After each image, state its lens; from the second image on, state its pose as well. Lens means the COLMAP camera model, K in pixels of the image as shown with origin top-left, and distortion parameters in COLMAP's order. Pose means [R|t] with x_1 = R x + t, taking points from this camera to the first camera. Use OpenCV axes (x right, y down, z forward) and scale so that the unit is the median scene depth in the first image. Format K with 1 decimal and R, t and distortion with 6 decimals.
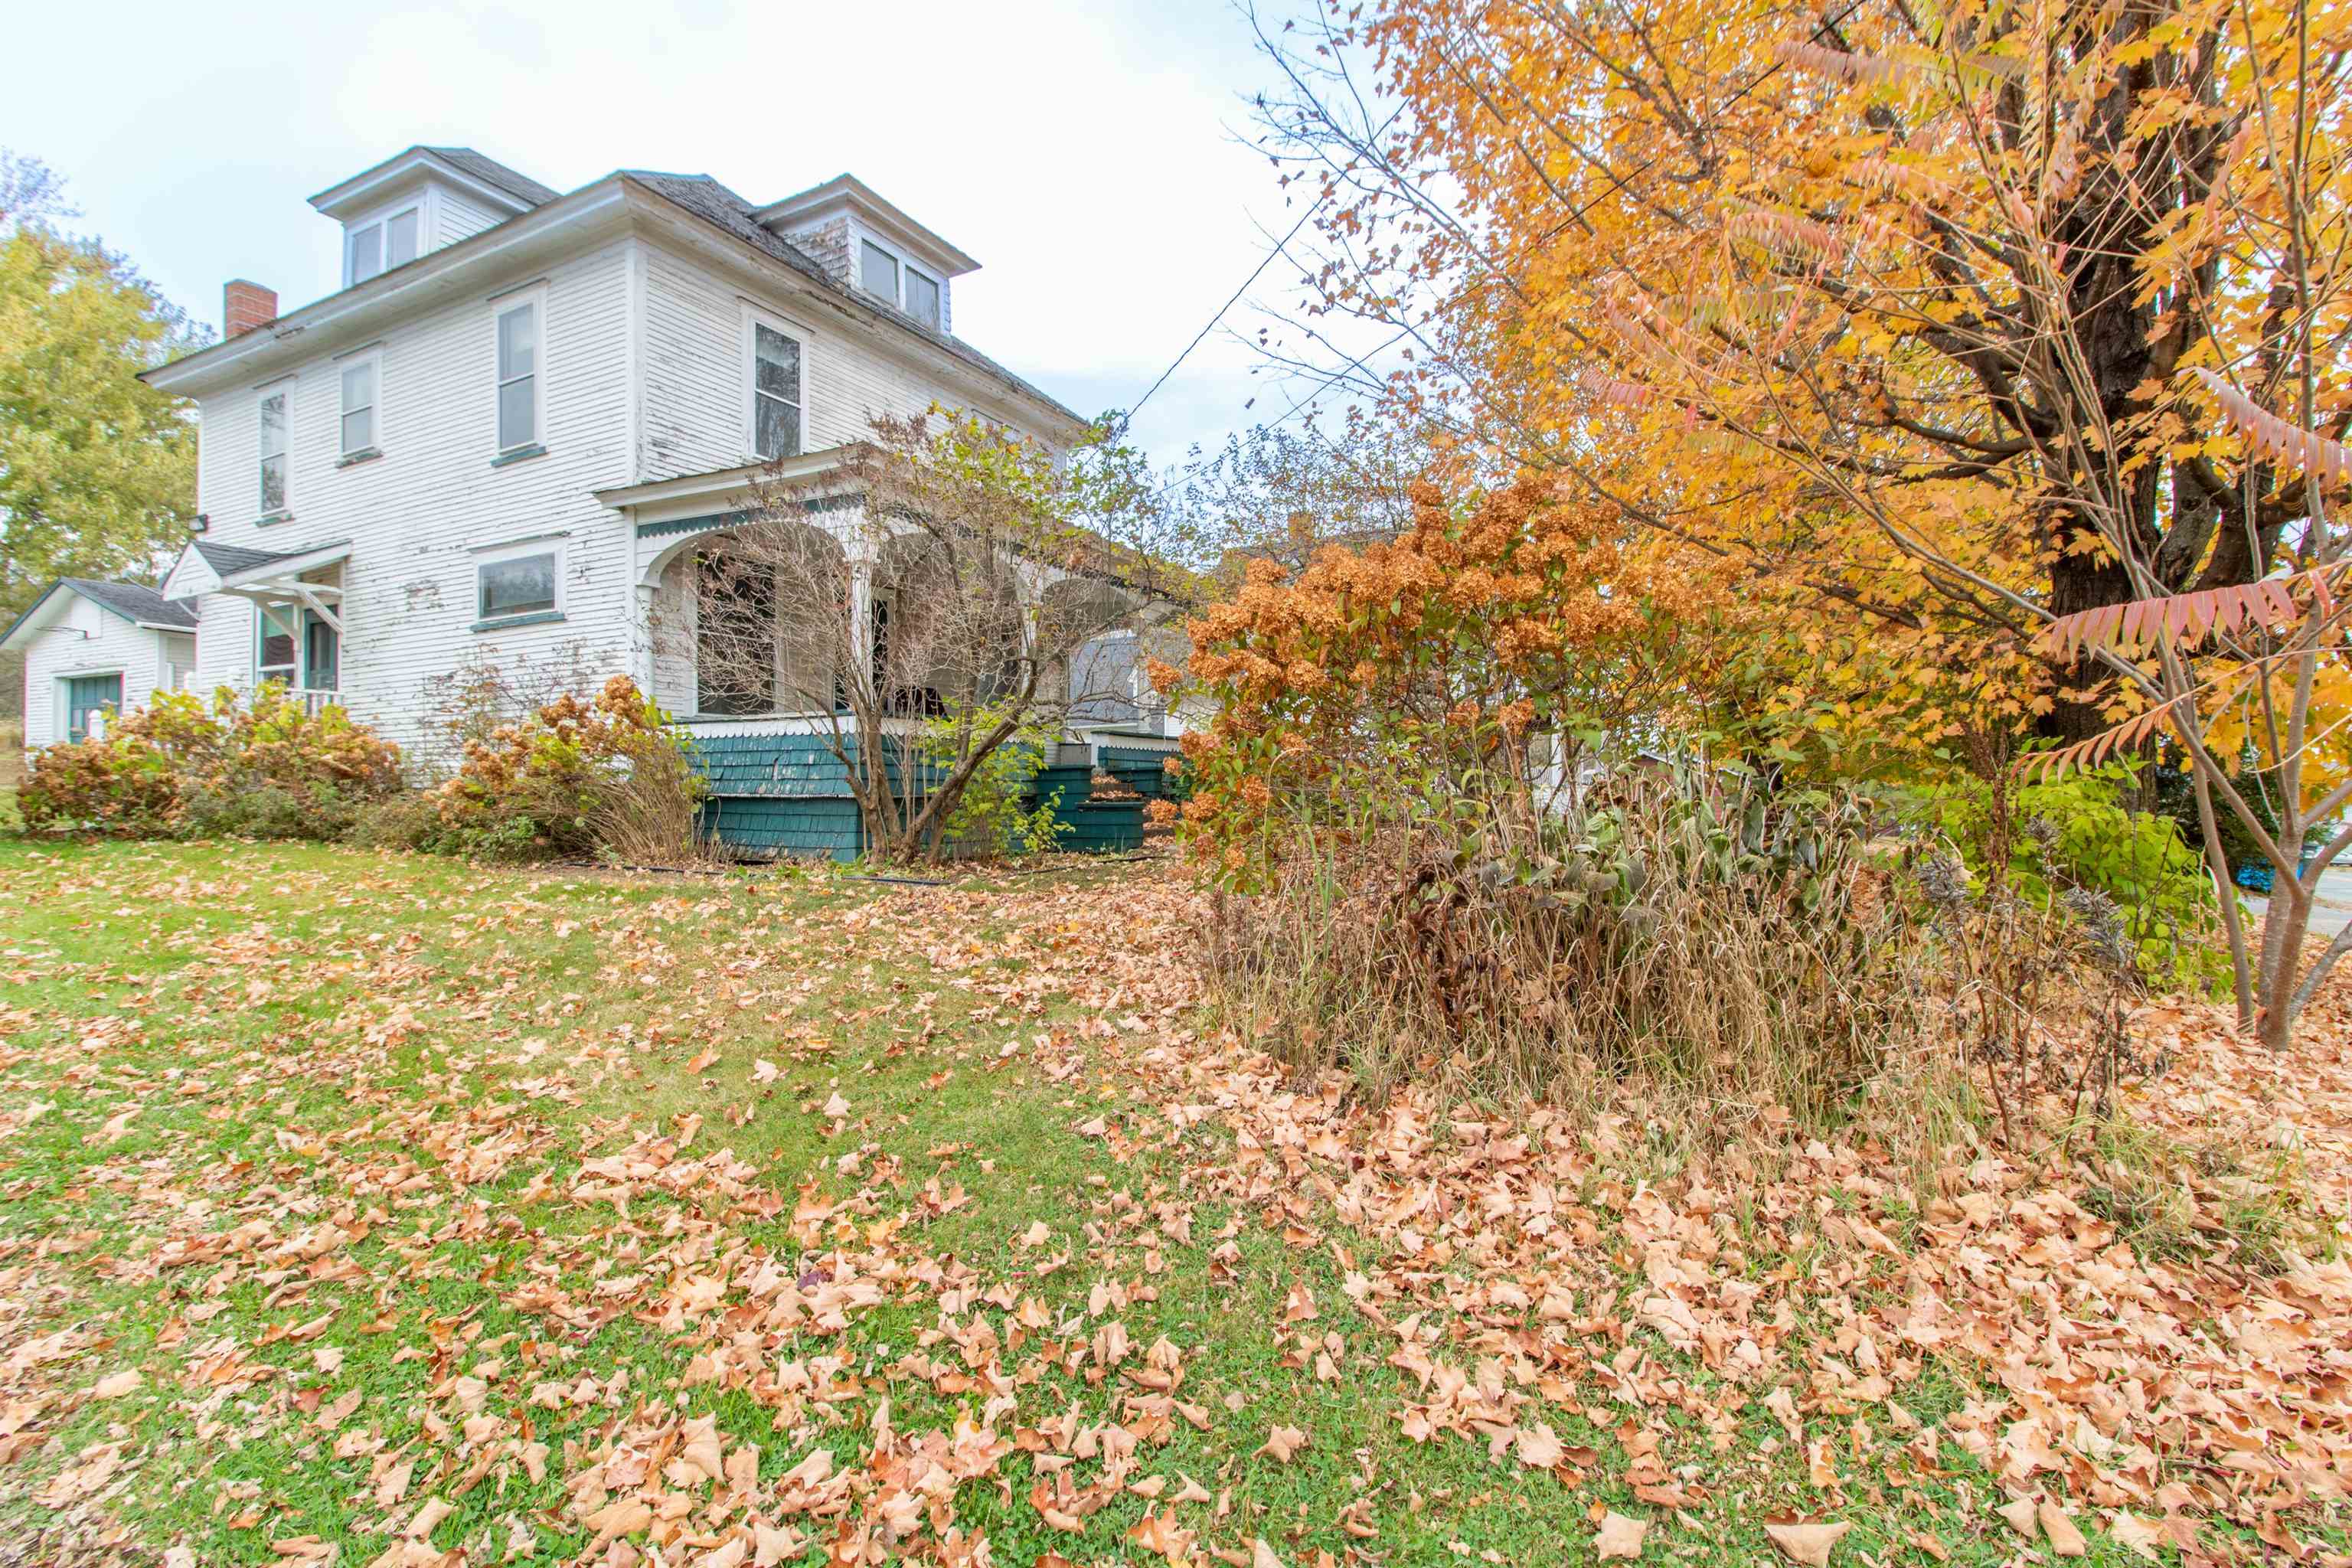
lens RADIAL K [[1075.6, 0, 1174.7], [0, 1075.6, 783.6], [0, 0, 1]] dist [0.000887, 0.000370]
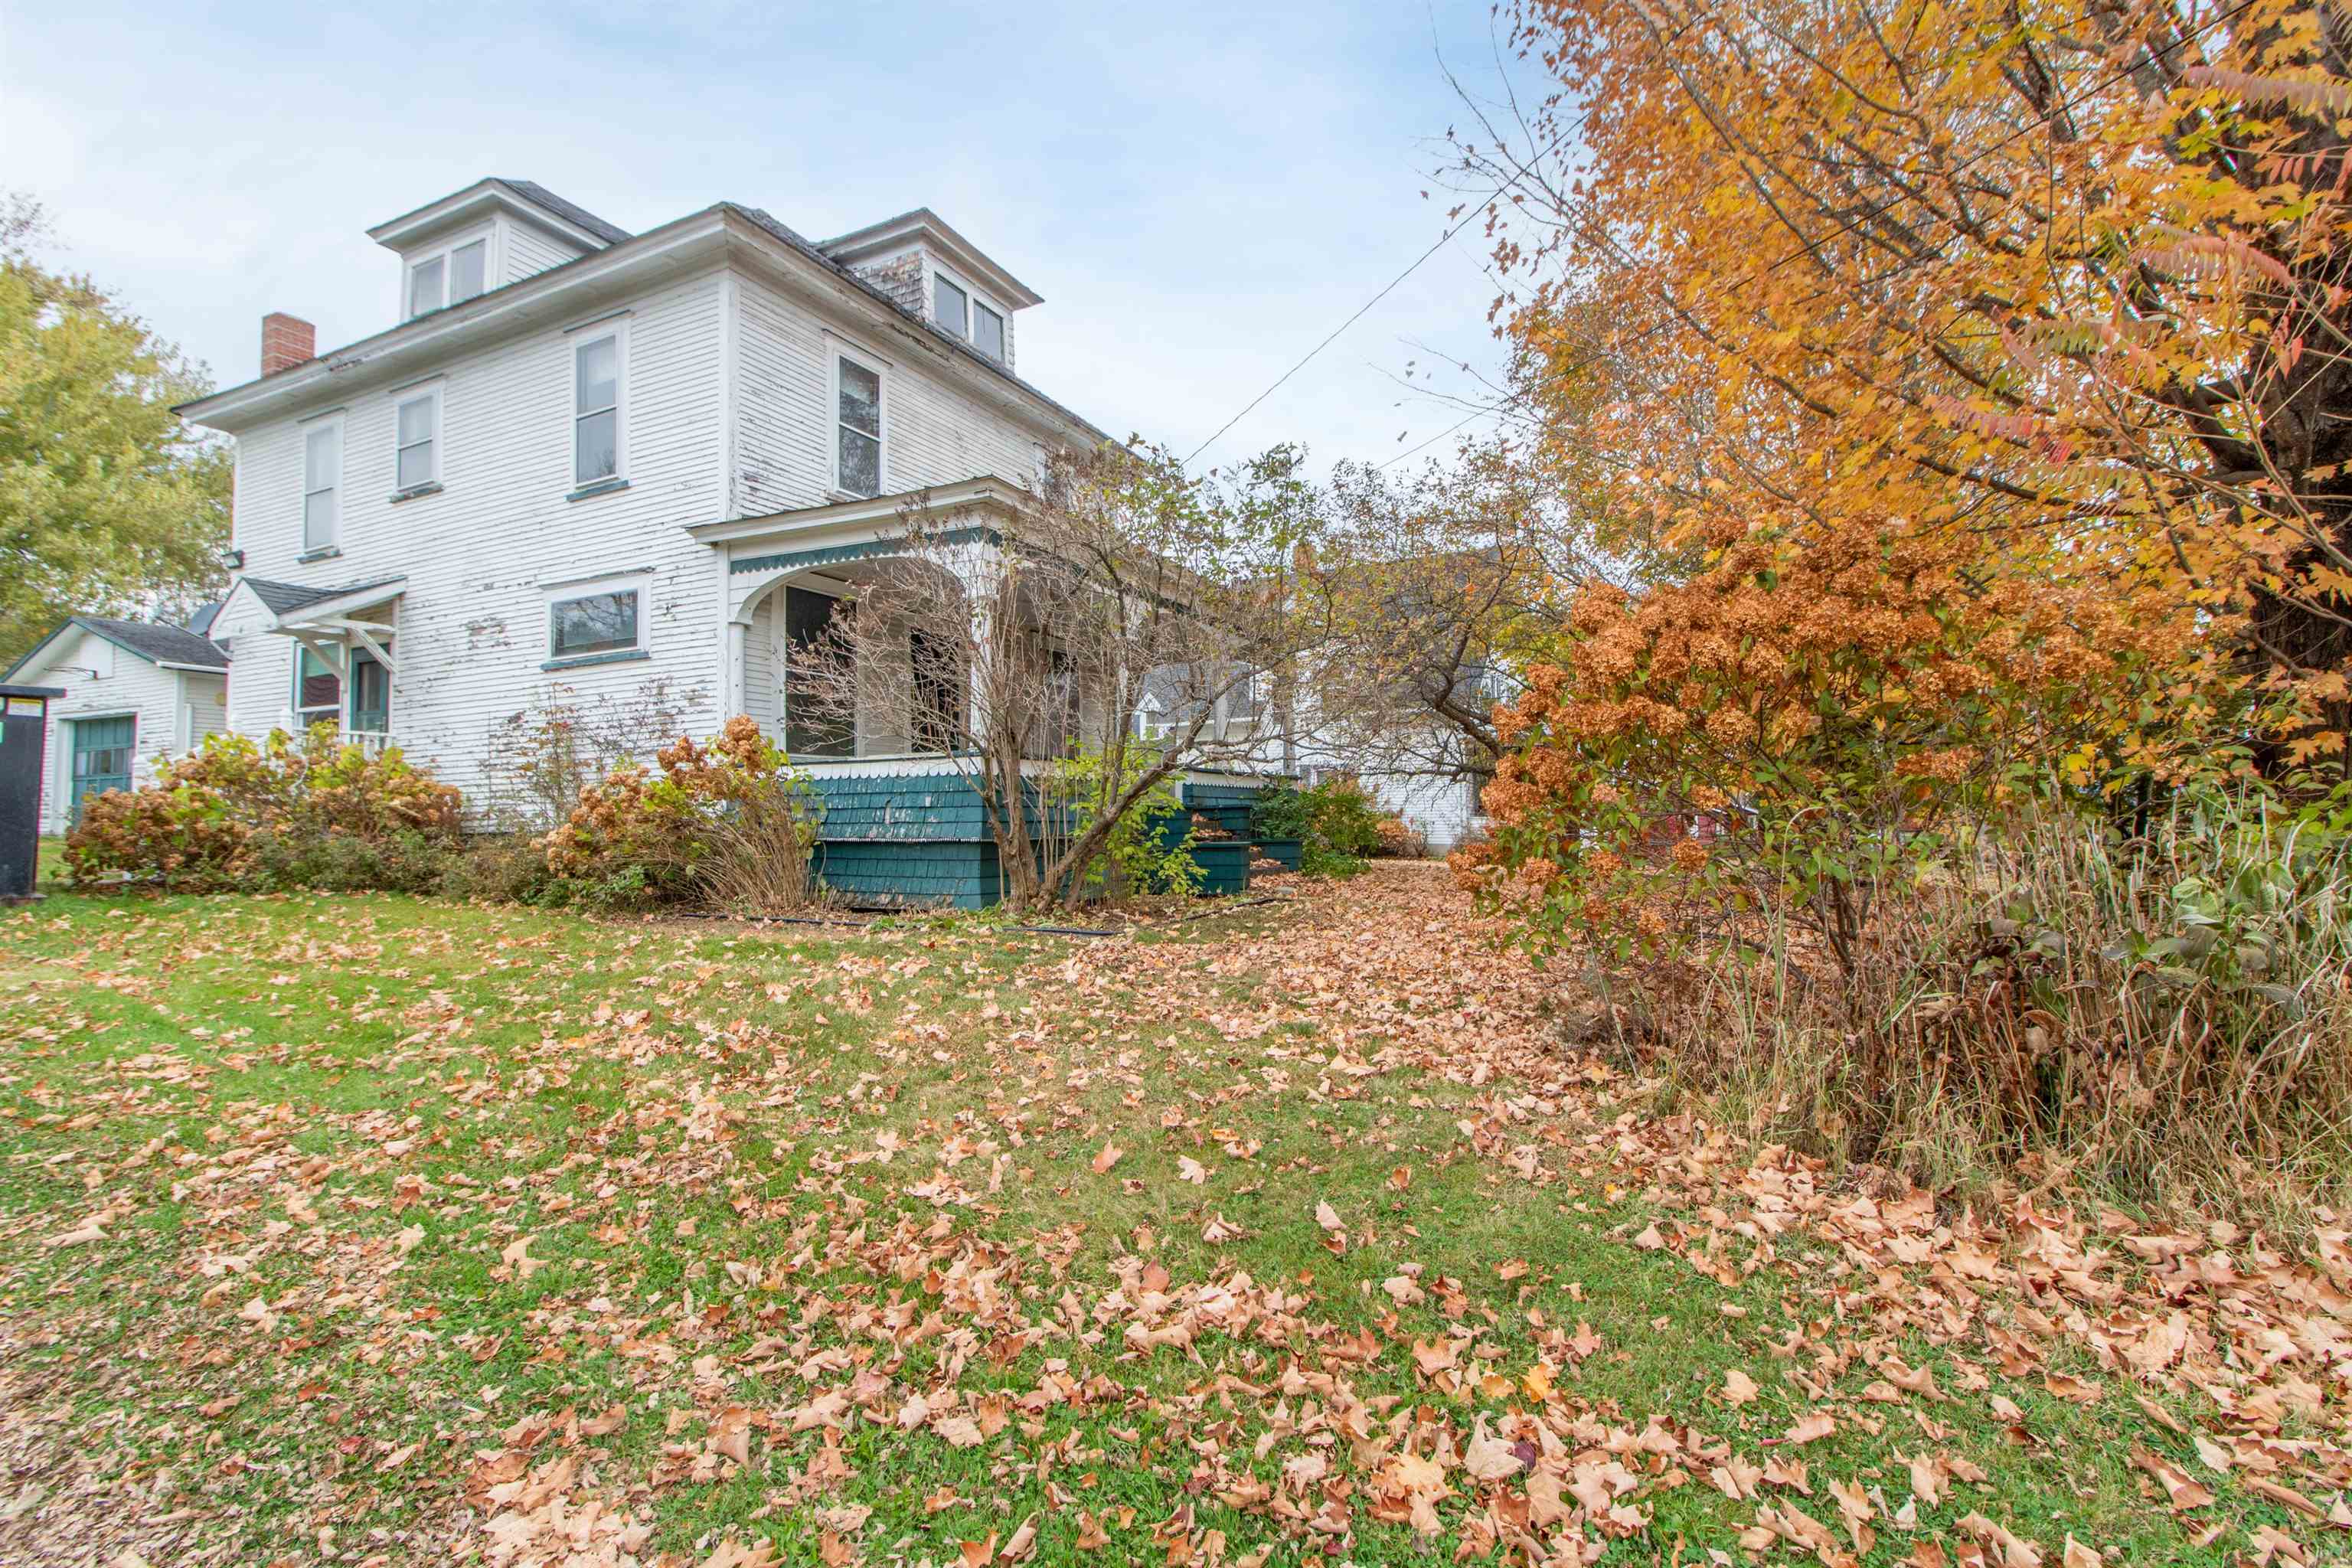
lens RADIAL K [[1078.2, 0, 1172.0], [0, 1078.2, 771.5], [0, 0, 1]] dist [0.002277, -0.000253]
pose [[0.999686, -0.007829, 0.023822, -0.115988], [0.008766, 0.999182, -0.039468, -0.007946], [-0.023494, 0.039664, 0.998937, 0.025552]]
